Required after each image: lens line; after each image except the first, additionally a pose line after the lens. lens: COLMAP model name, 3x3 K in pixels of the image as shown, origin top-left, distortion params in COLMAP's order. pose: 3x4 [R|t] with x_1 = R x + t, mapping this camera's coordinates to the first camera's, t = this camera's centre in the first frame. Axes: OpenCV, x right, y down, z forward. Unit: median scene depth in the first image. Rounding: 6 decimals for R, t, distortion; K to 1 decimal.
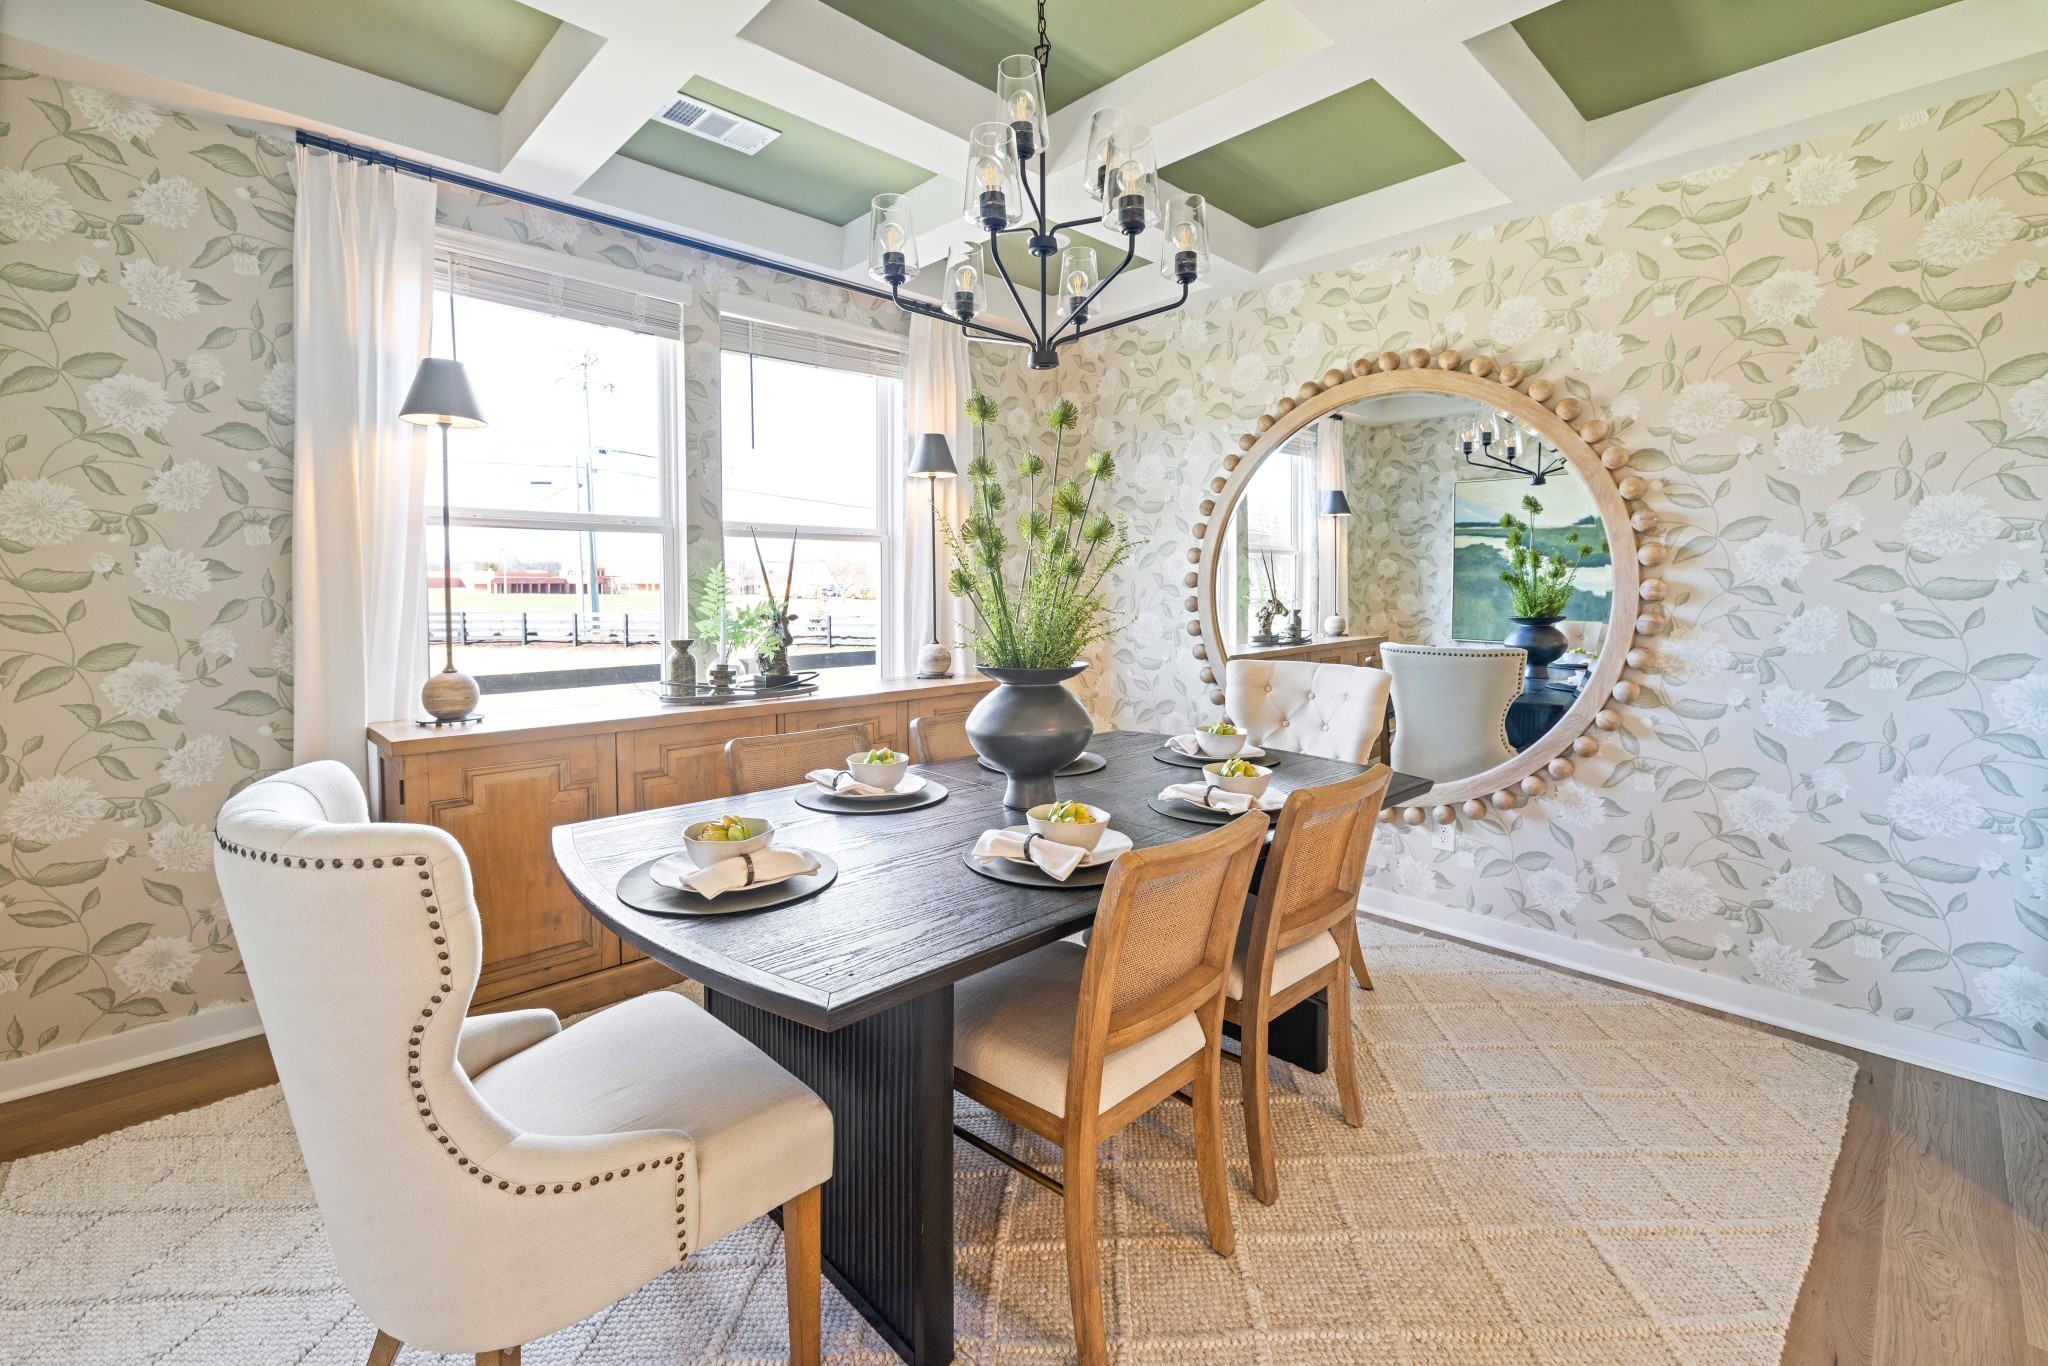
lens RADIAL K [[848.9, 0, 992.7], [0, 848.9, 605.4], [0, 0, 1]] dist [-0.002718, -0.000009]
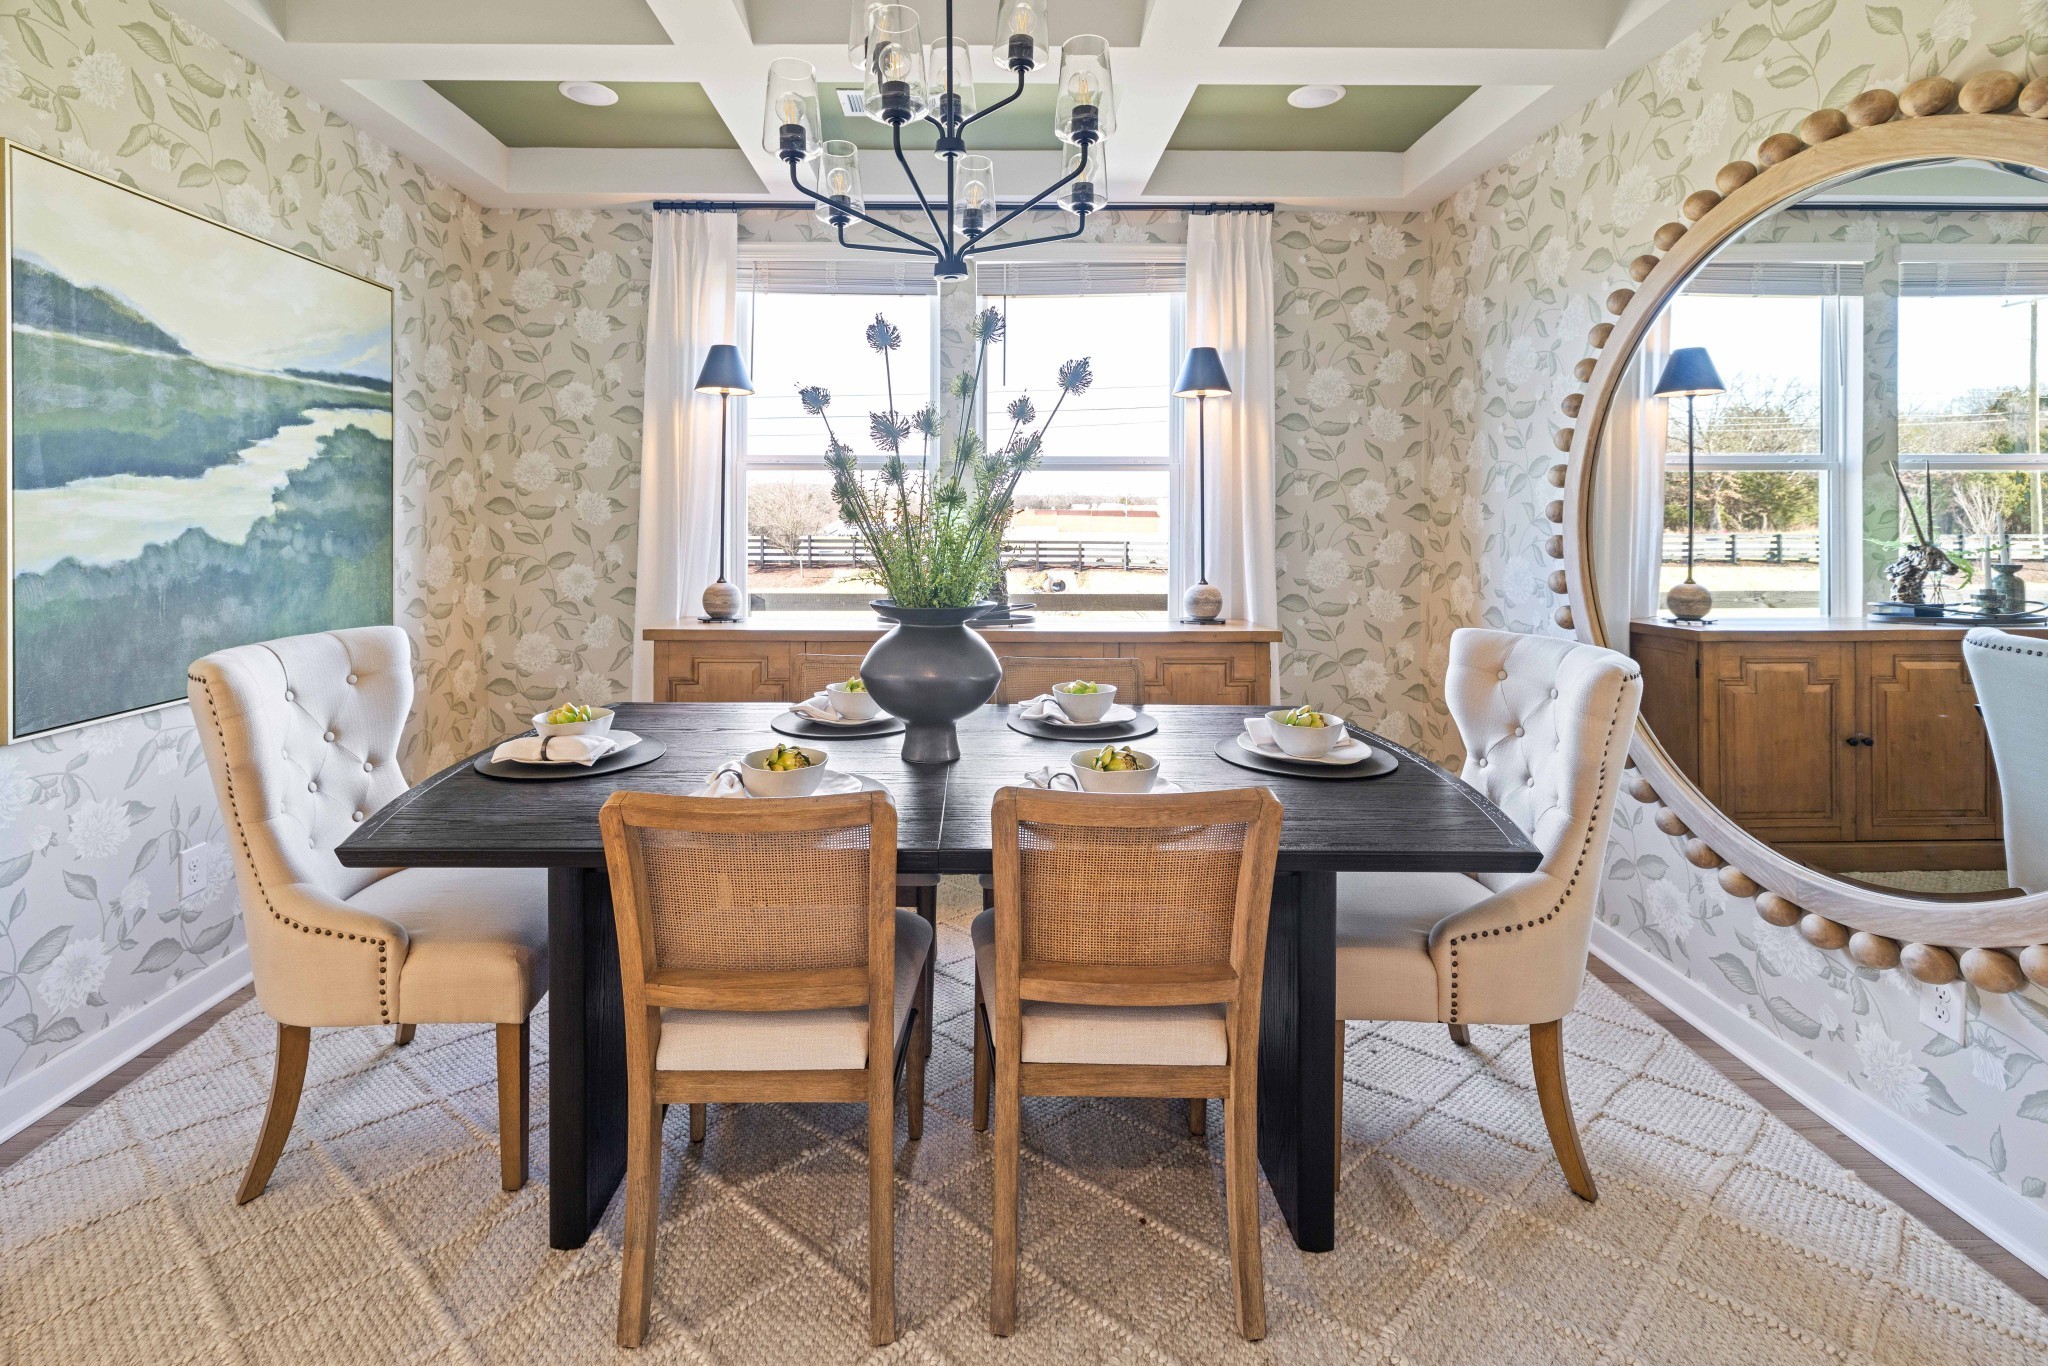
lens RADIAL K [[890.8, 0, 1019.5], [0, 890.8, 504.5], [0, 0, 1]] dist [-0.000939, 0.000039]
pose [[0.749002, -0.006202, -0.662539, 0.476563], [-0.019704, 0.999305, -0.031630, -0.005442], [0.662275, 0.036745, 0.748359, 0.213257]]
